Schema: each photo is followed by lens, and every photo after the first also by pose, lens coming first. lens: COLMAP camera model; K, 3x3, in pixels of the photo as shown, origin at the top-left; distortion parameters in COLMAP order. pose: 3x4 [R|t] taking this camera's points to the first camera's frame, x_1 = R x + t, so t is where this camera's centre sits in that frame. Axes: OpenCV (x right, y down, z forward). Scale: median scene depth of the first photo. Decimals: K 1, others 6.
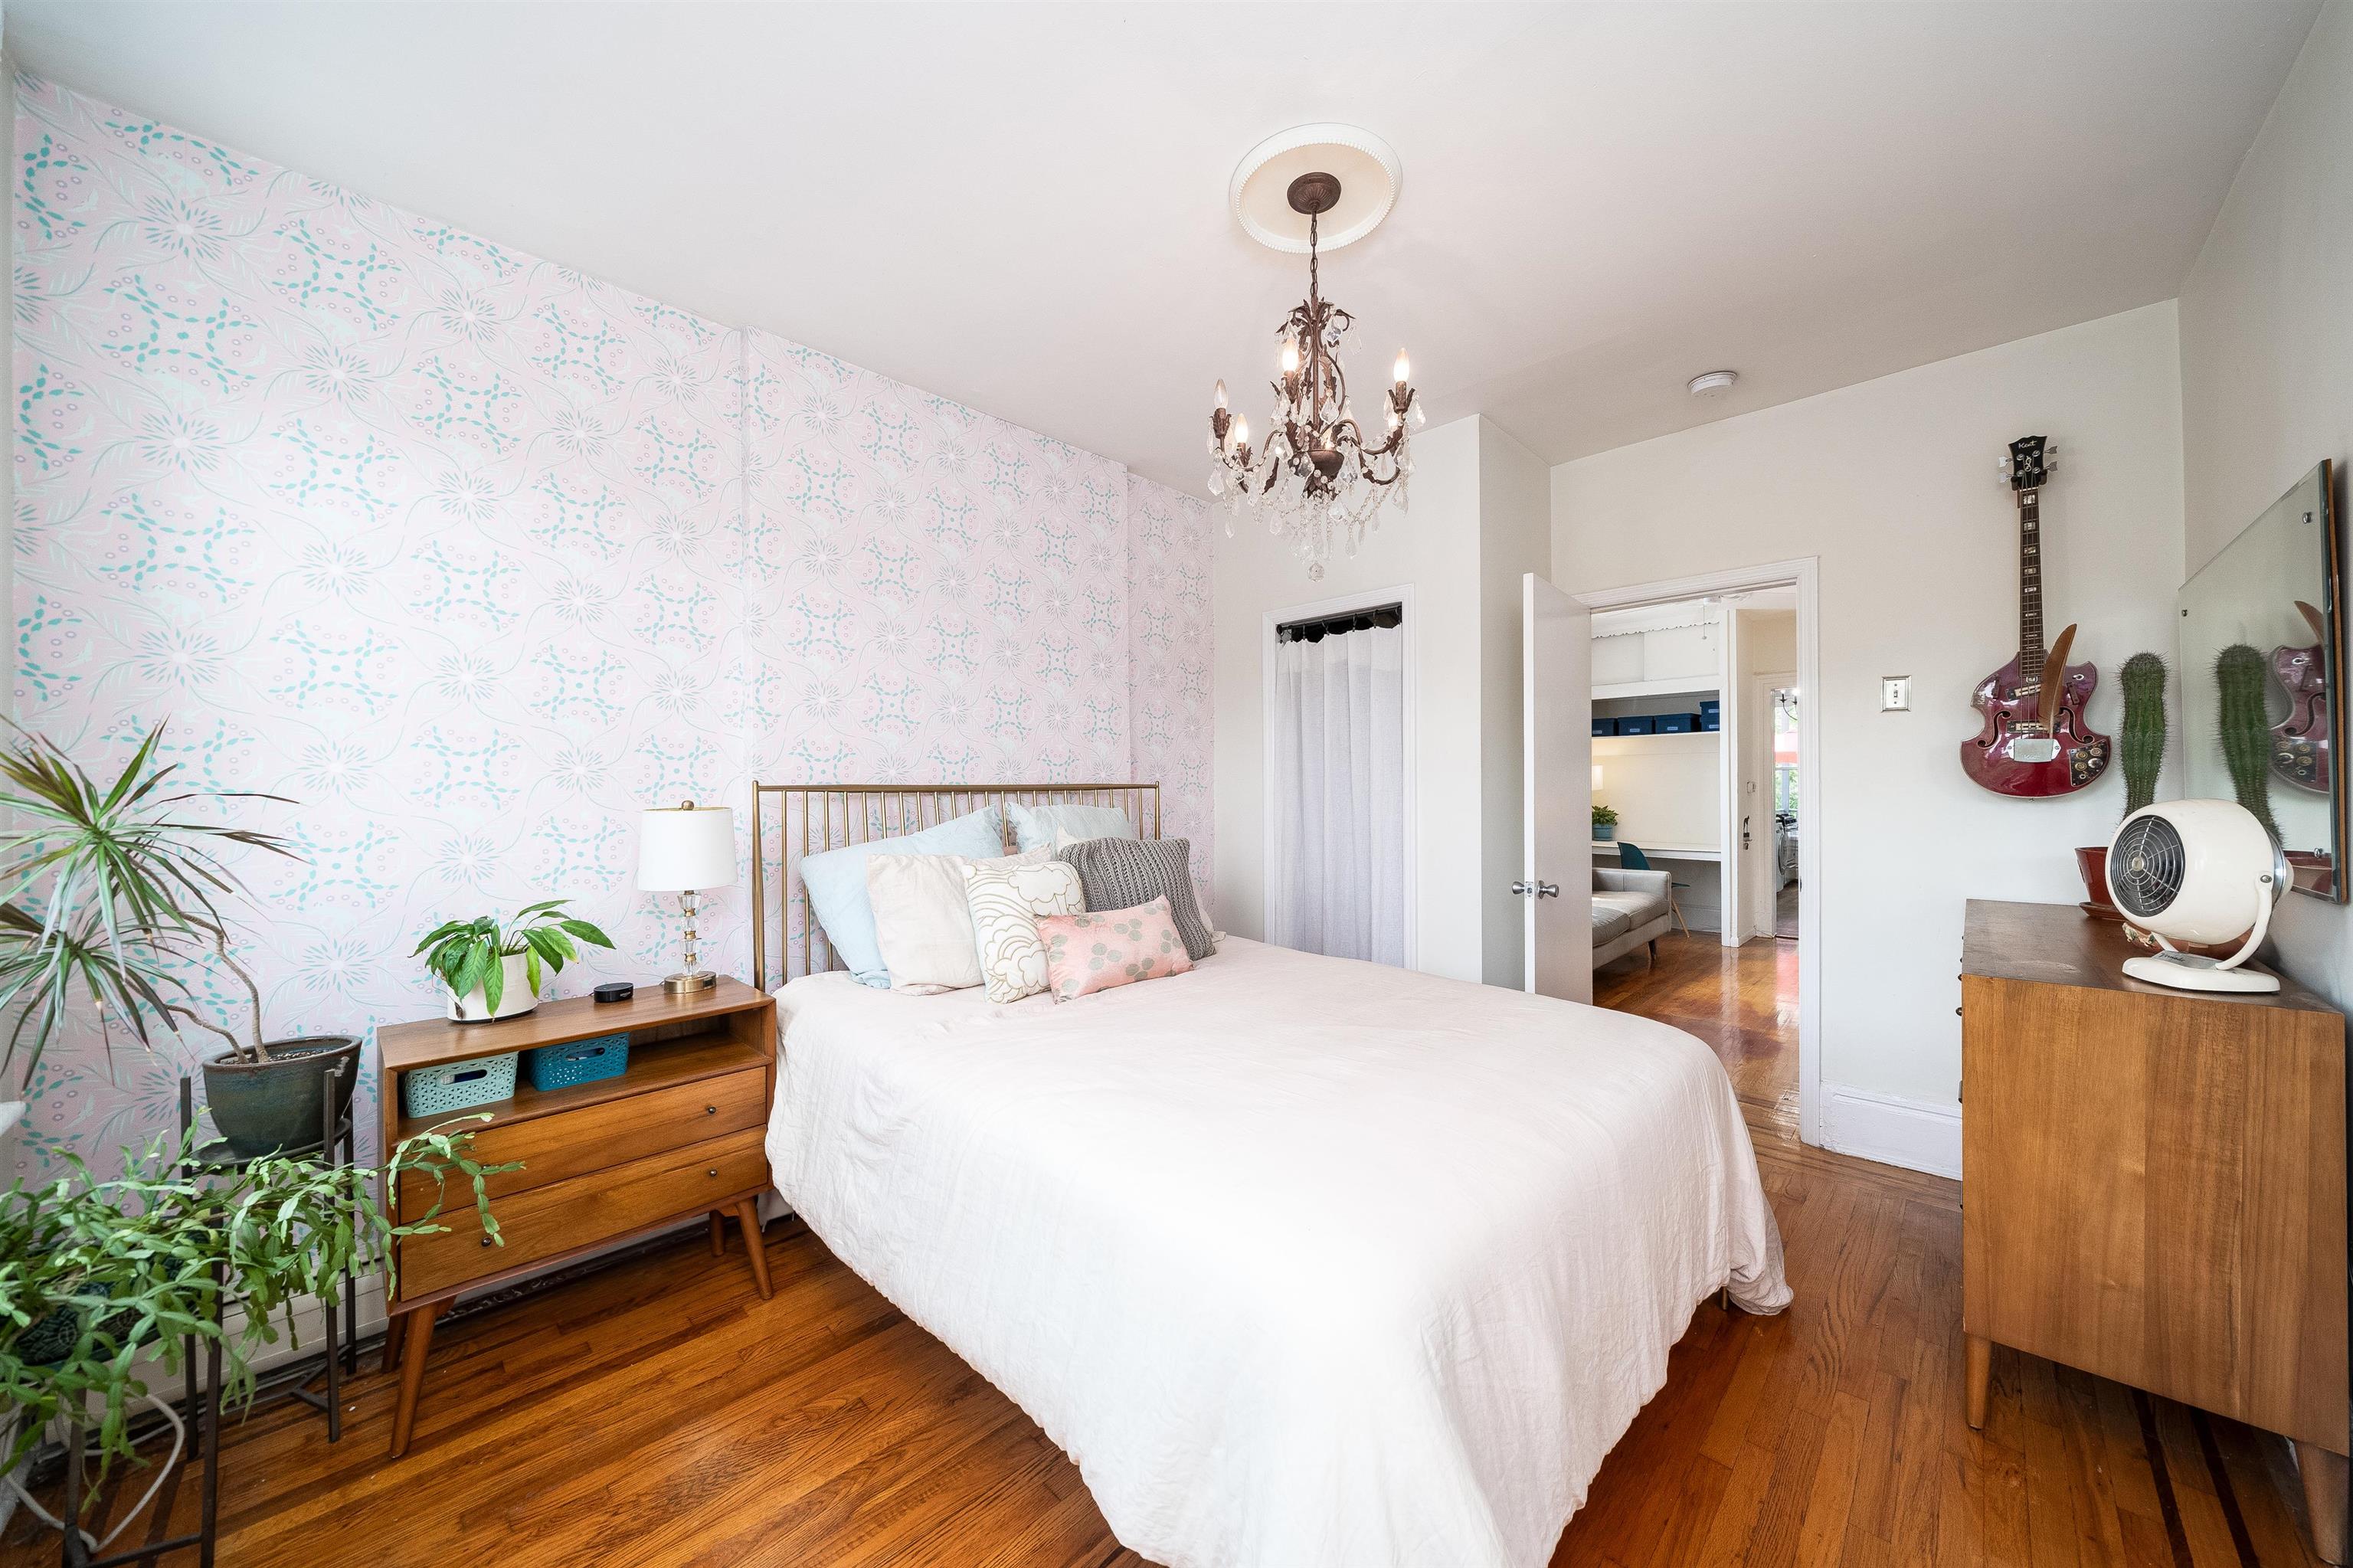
lens RADIAL K [[816.3, 0, 1190.9], [0, 816.3, 796.4], [0, 0, 1]] dist [-0.005248, -0.000112]
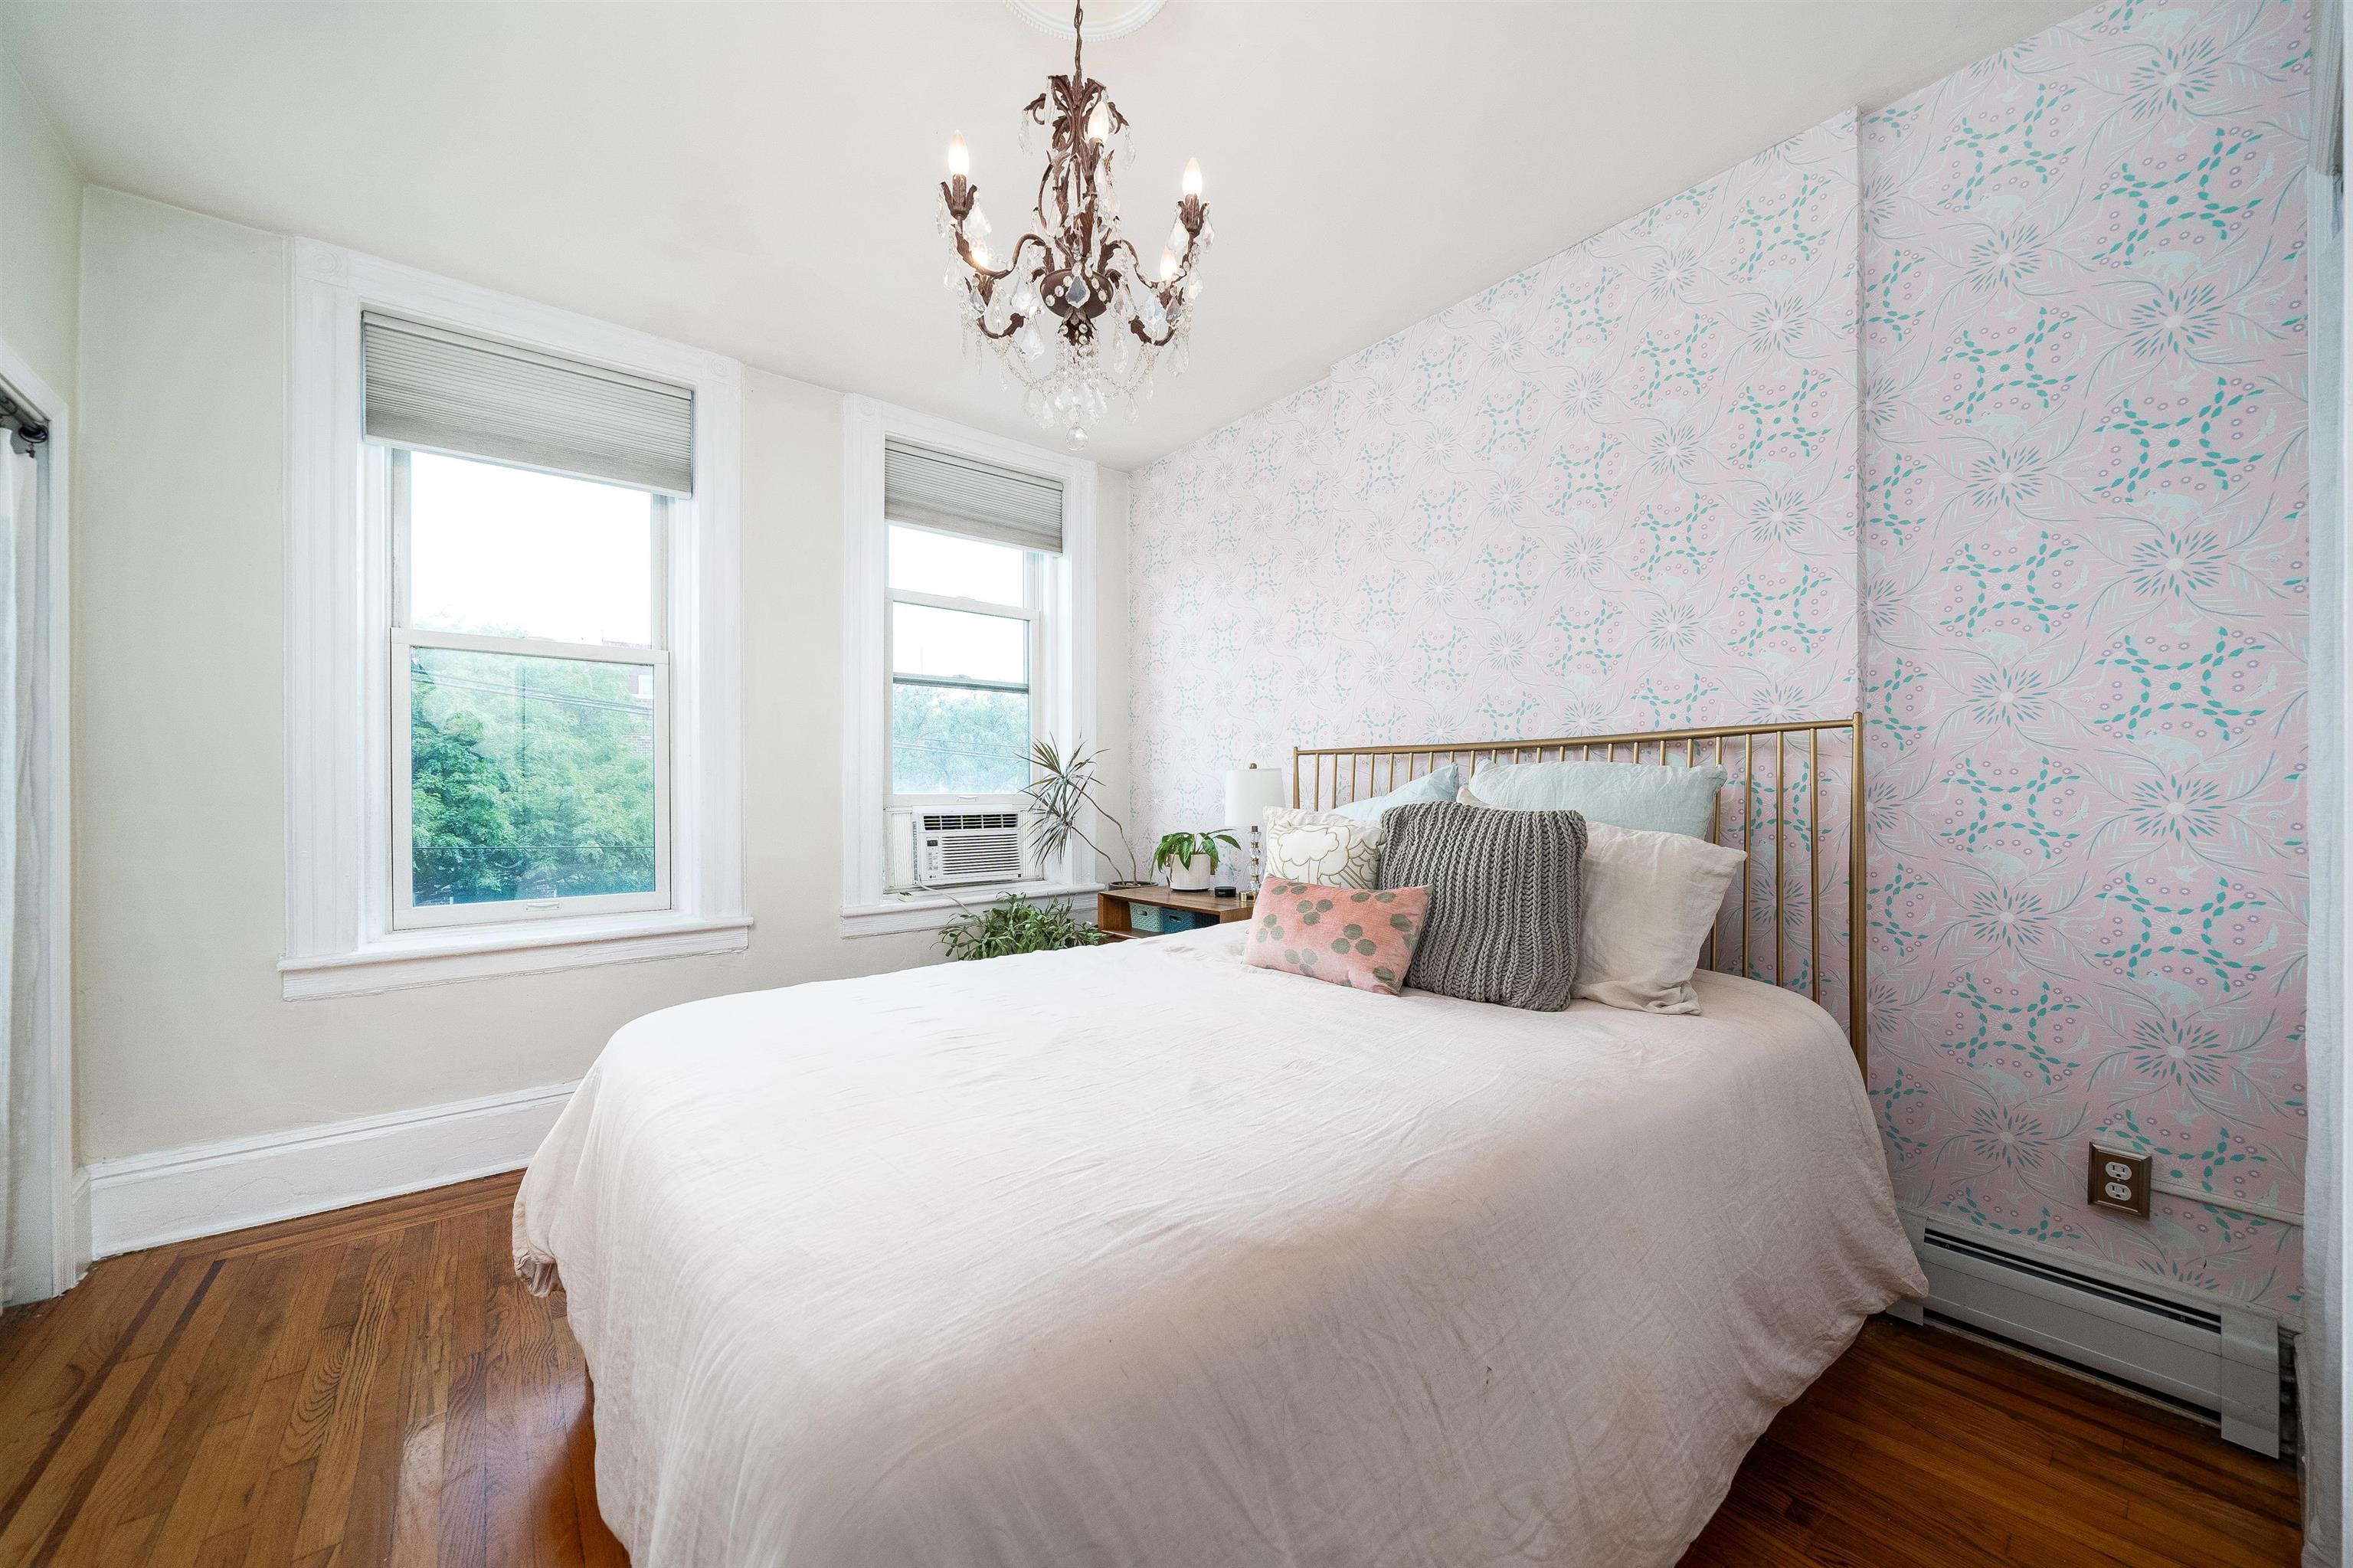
lens RADIAL K [[866.5, 0, 1177.4], [0, 866.5, 786.9], [0, 0, 1]] dist [-0.002568, -0.000602]
pose [[-0.122687, 0.007509, -0.992417, 0.707803], [0.002206, 0.999971, 0.007293, 0.028012], [0.992443, -0.001295, -0.122700, 0.876467]]
